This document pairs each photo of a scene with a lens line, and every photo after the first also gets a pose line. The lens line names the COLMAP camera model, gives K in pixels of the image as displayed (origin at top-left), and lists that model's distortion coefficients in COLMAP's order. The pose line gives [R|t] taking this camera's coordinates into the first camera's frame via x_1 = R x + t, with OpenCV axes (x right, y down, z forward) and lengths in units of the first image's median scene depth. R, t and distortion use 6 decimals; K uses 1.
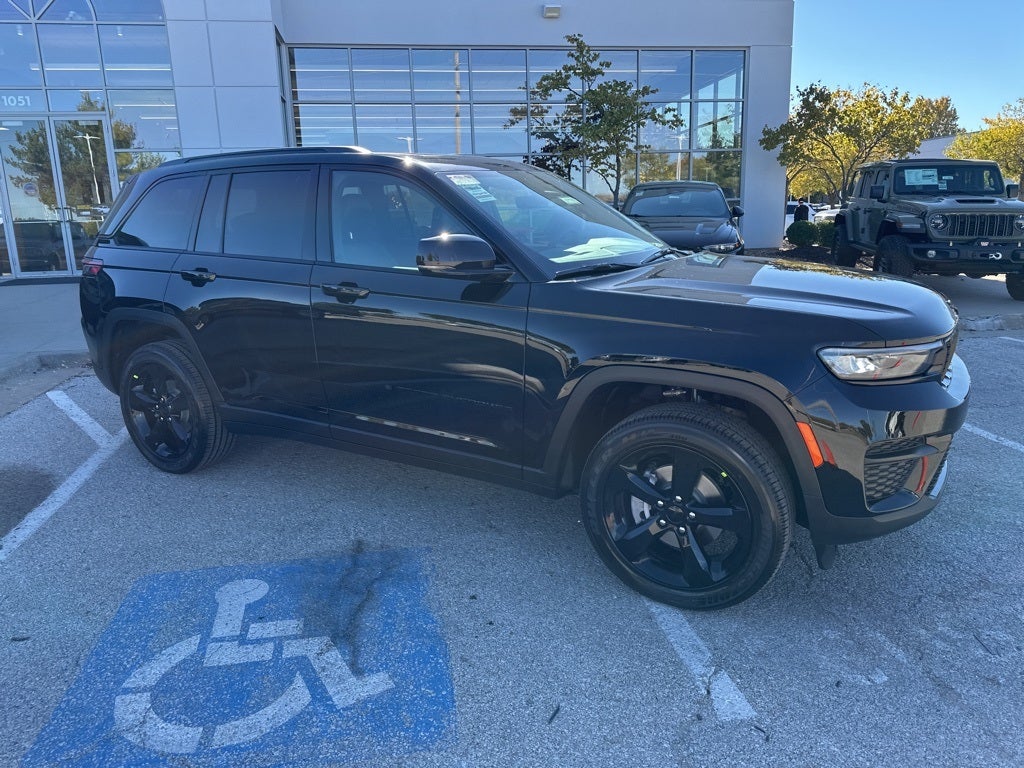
lens RADIAL K [[719.5, 0, 506.1], [0, 719.5, 376.7], [0, 0, 1]] dist [0.031846, -0.038367]
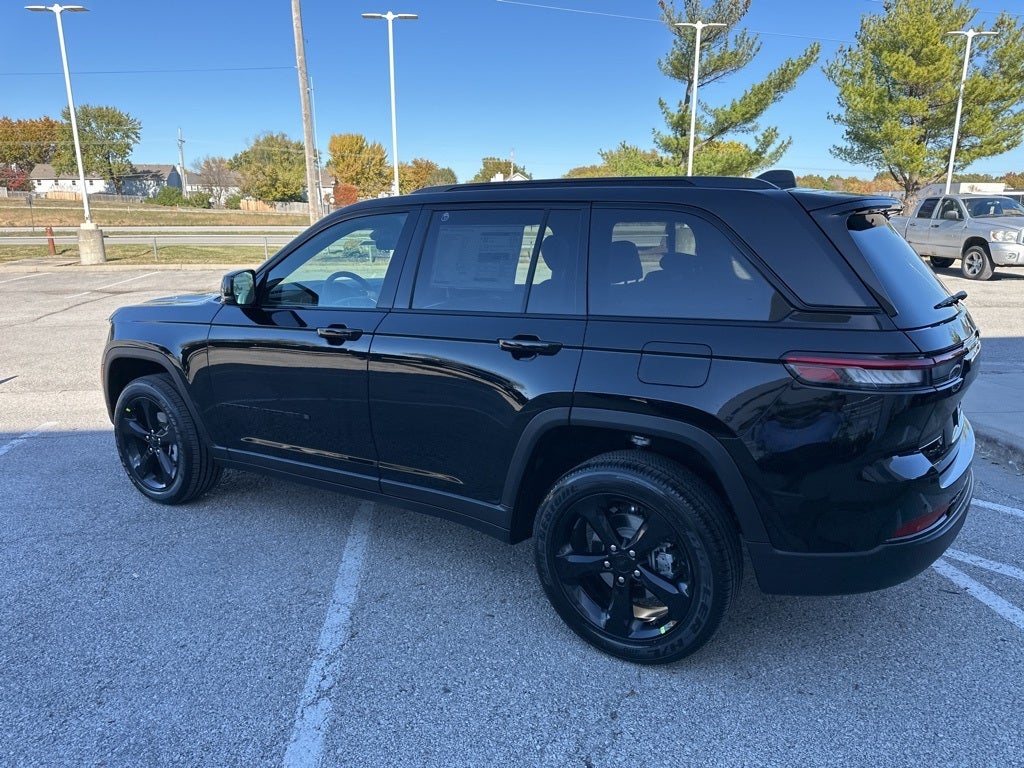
lens RADIAL K [[719.5, 0, 506.5], [0, 719.5, 391.0], [0, 0, 1]] dist [0.031846, -0.038367]
pose [[-0.998068, 0.010551, 0.061225, -0.258608], [0.036959, 0.892962, 0.448612, -0.662533], [-0.049938, 0.450008, -0.891627, 2.594229]]
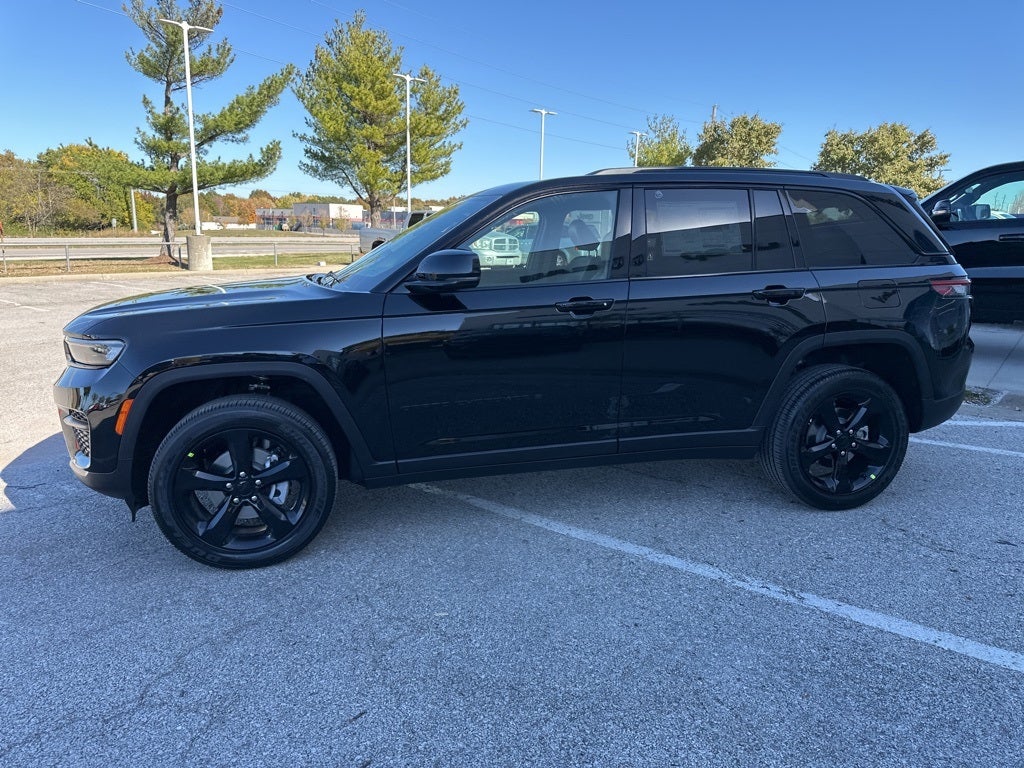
lens RADIAL K [[719.5, 0, 510.1], [0, 719.5, 388.2], [0, 0, 1]] dist [0.031846, -0.038367]
pose [[-0.739481, 0.159009, -0.654128, 0.893298], [-0.143088, 0.912371, 0.383543, -0.554892], [0.657794, 0.377220, -0.651929, 2.297837]]
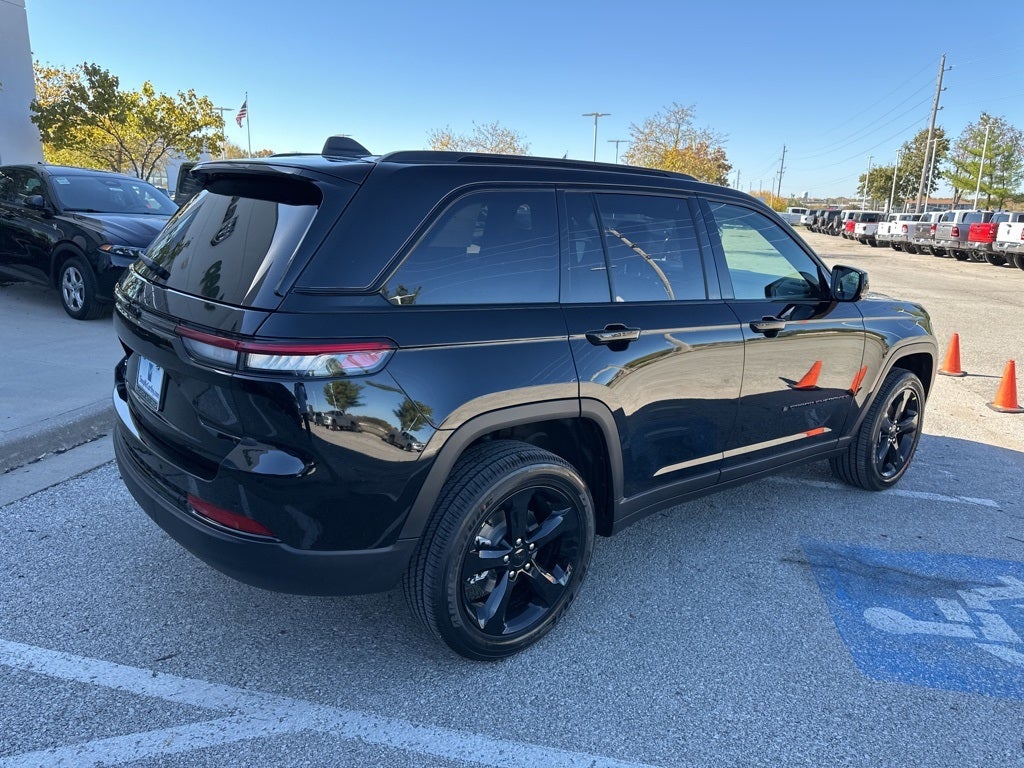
lens RADIAL K [[719.5, 0, 511.3], [0, 719.5, 381.0], [0, 0, 1]] dist [0.031846, -0.038367]
pose [[0.355586, -0.187211, 0.915702, -1.400381], [0.164545, 0.976971, 0.135840, -0.260436], [-0.920045, 0.102372, 0.378202, 1.038844]]
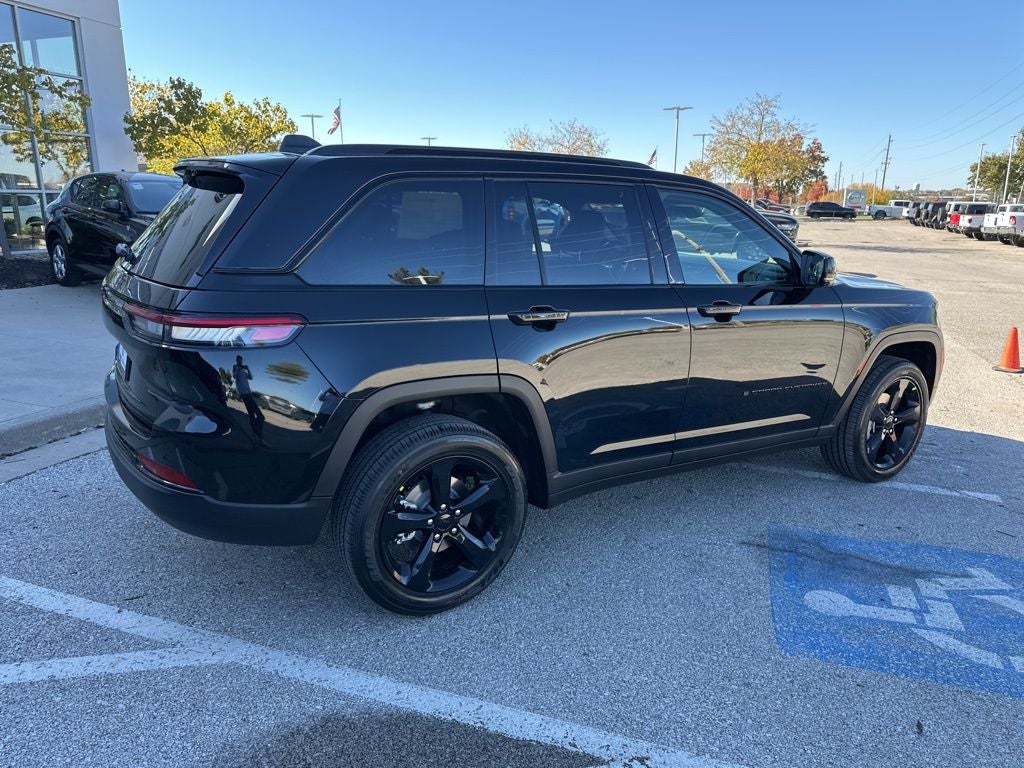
lens RADIAL K [[719.5, 0, 510.1], [0, 719.5, 385.4], [0, 0, 1]] dist [0.031846, -0.038367]
pose [[0.466548, -0.188315, 0.864217, -1.375184], [0.169371, 0.978012, 0.121676, -0.205865], [-0.868128, 0.089605, 0.488185, 0.836667]]
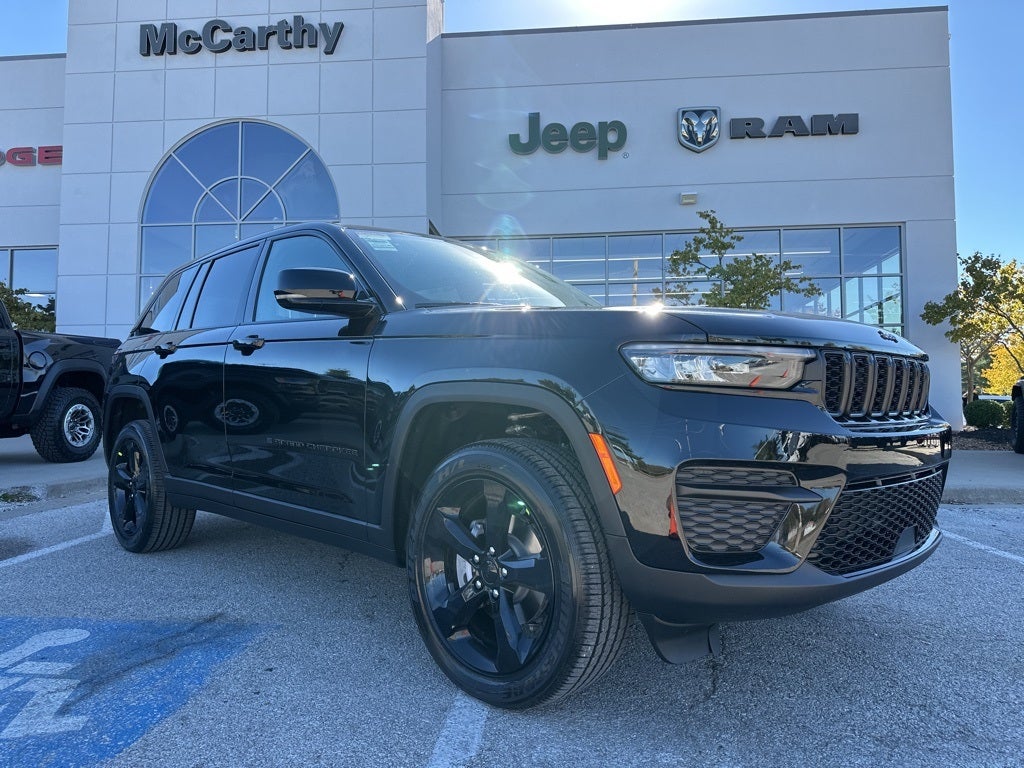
lens RADIAL K [[719.5, 0, 510.9], [0, 719.5, 390.1], [0, 0, 1]] dist [0.031846, -0.038367]
pose [[0.967525, 0.014918, -0.252335, 0.404626], [-0.078466, 0.966669, -0.243711, 0.167411], [0.240289, 0.255596, 0.936446, 0.191436]]
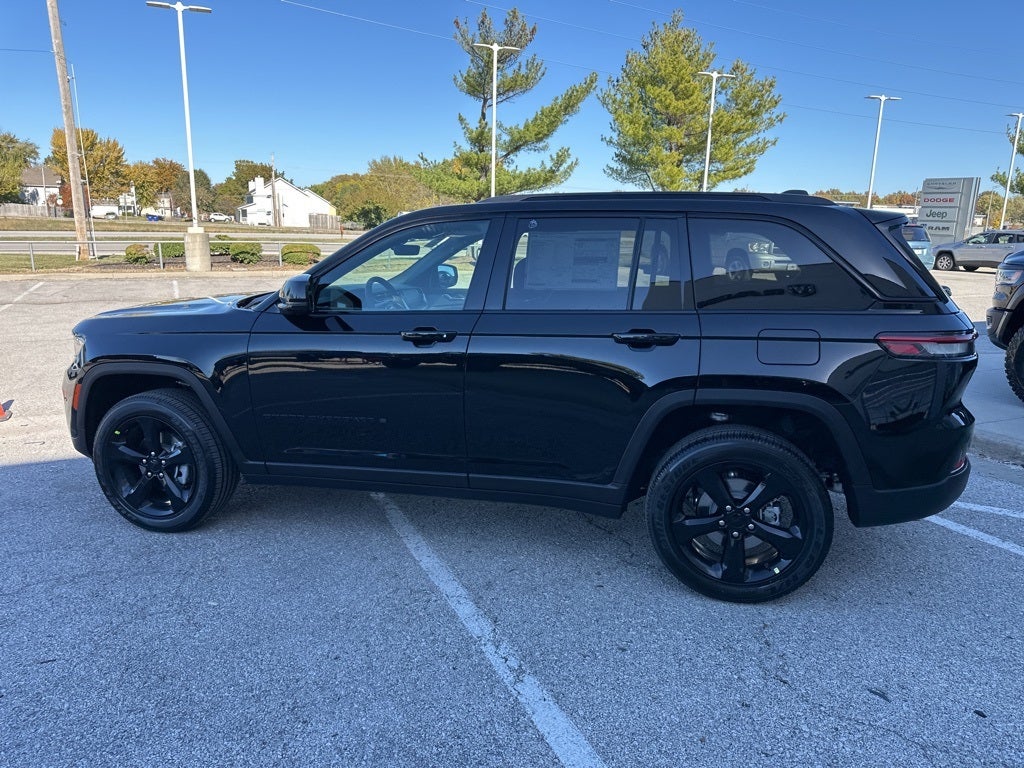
lens RADIAL K [[719.5, 0, 508.6], [0, 719.5, 388.8], [0, 0, 1]] dist [0.031846, -0.038367]
pose [[-0.965227, 0.066888, -0.252710, 0.223942], [-0.050953, 0.900030, 0.432838, -0.675694], [0.256398, 0.430664, -0.865326, 2.628915]]
